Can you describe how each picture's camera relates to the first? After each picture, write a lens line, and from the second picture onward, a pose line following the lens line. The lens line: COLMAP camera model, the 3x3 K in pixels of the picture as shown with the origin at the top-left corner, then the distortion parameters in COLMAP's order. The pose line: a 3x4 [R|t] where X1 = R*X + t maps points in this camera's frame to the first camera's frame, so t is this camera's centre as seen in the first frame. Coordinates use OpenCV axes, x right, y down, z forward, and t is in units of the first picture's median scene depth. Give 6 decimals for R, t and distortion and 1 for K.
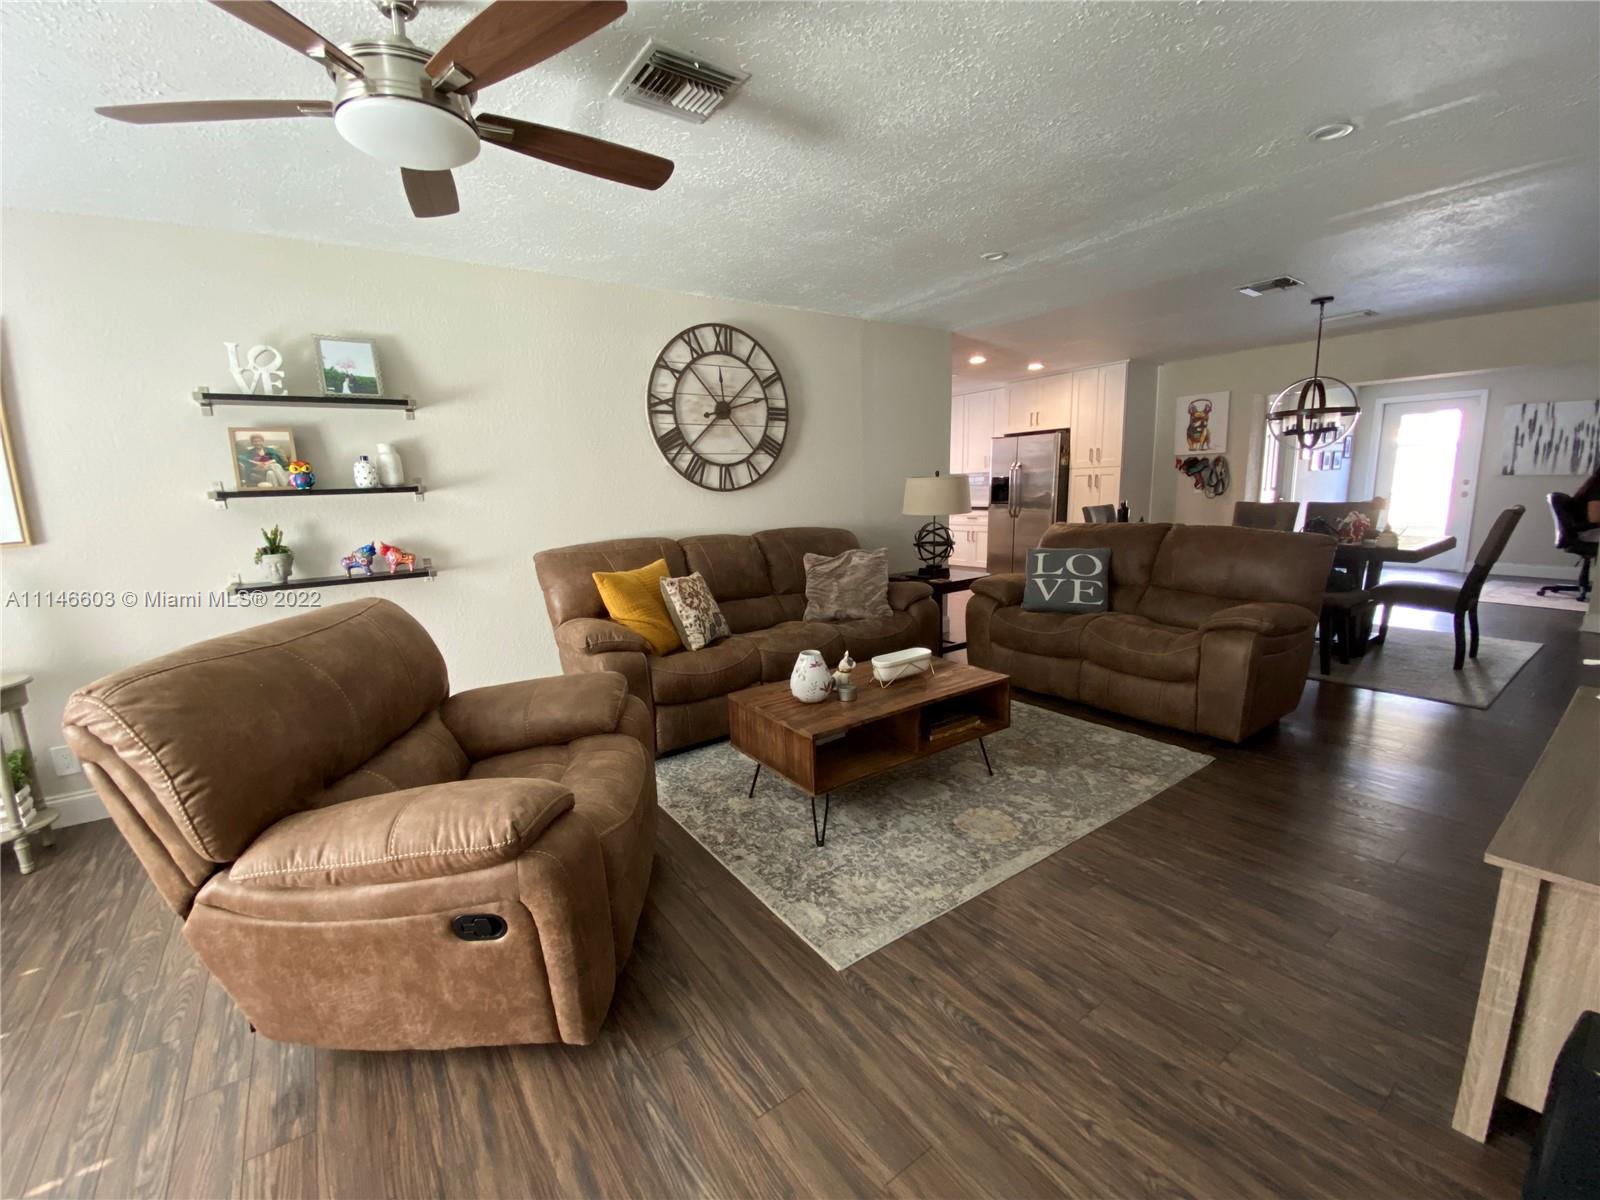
lens RADIAL K [[654.0, 0, 806.2], [0, 654.0, 605.8], [0, 0, 1]] dist [-0.018506, -0.001264]
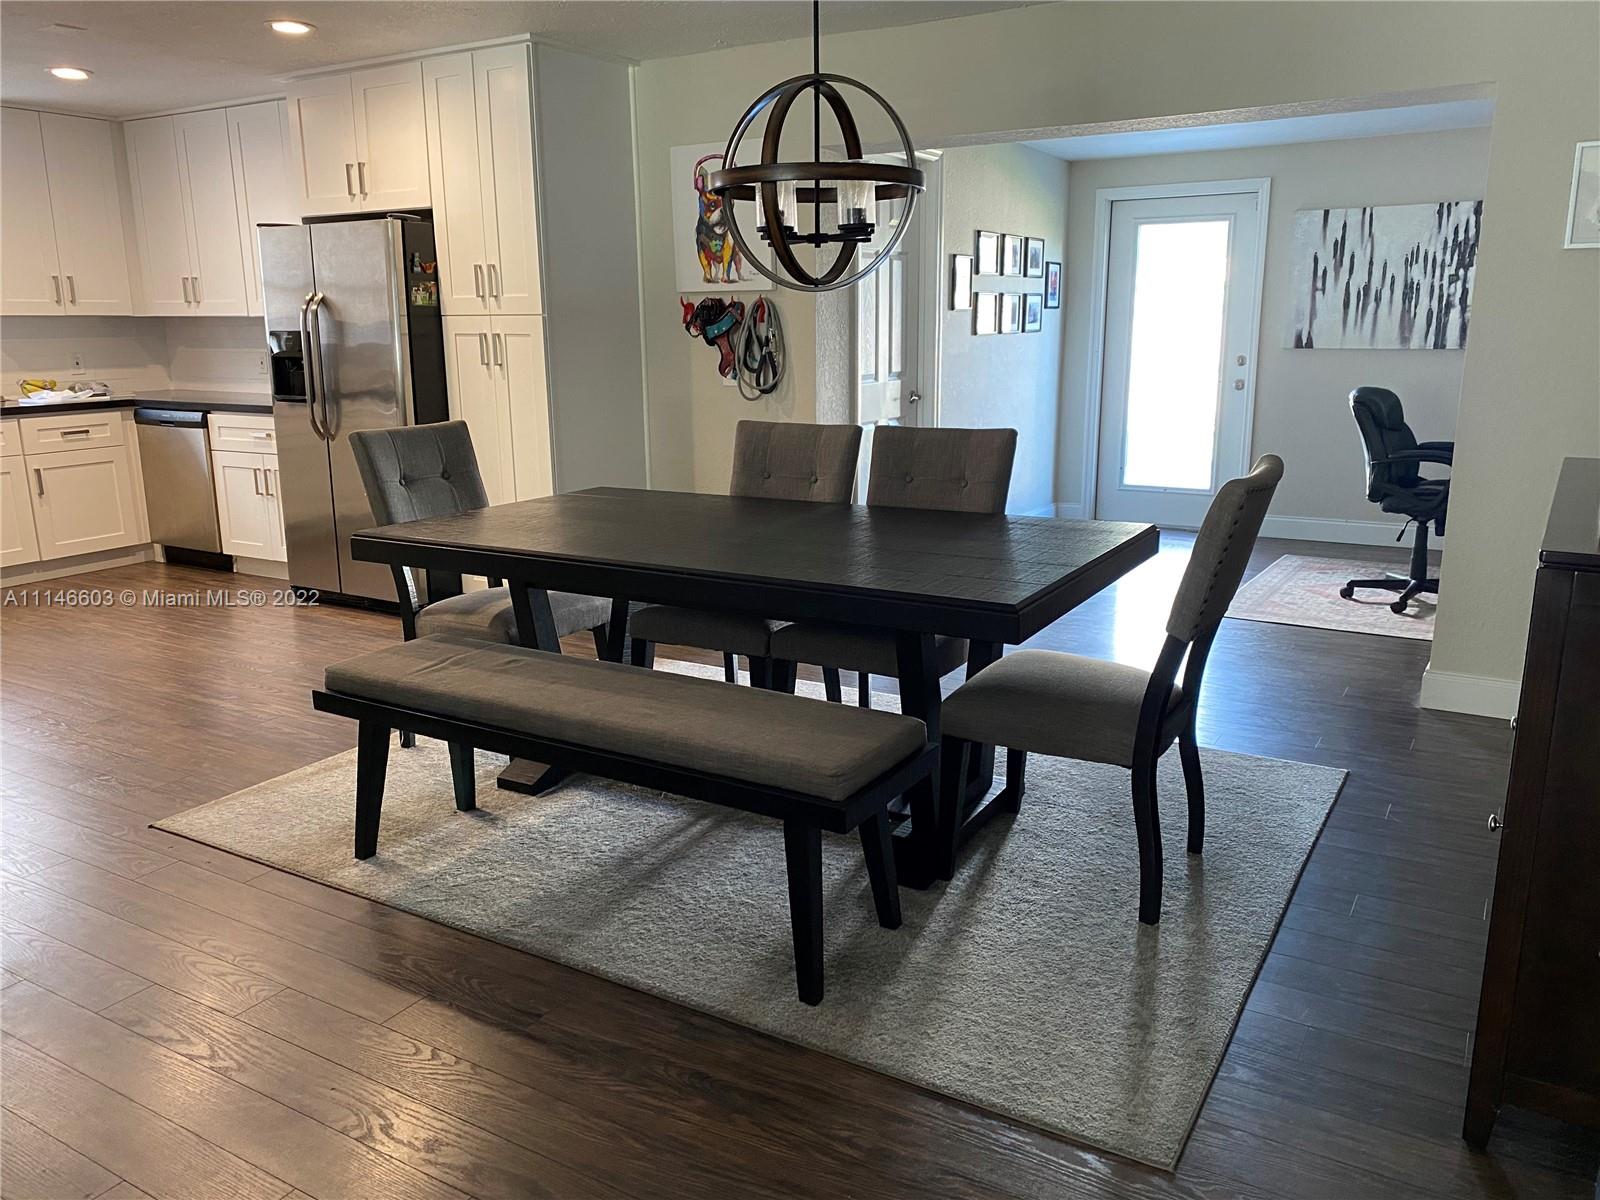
lens RADIAL K [[1215.1, 0, 794.5], [0, 1215.1, 594.4], [0, 0, 1]] dist [0.054861, 0.002355]
pose [[0.911394, -0.060739, 0.407028, 0.773537], [0.048741, 0.998018, 0.039792, -0.167737], [-0.408638, -0.016427, 0.912549, 0.645535]]
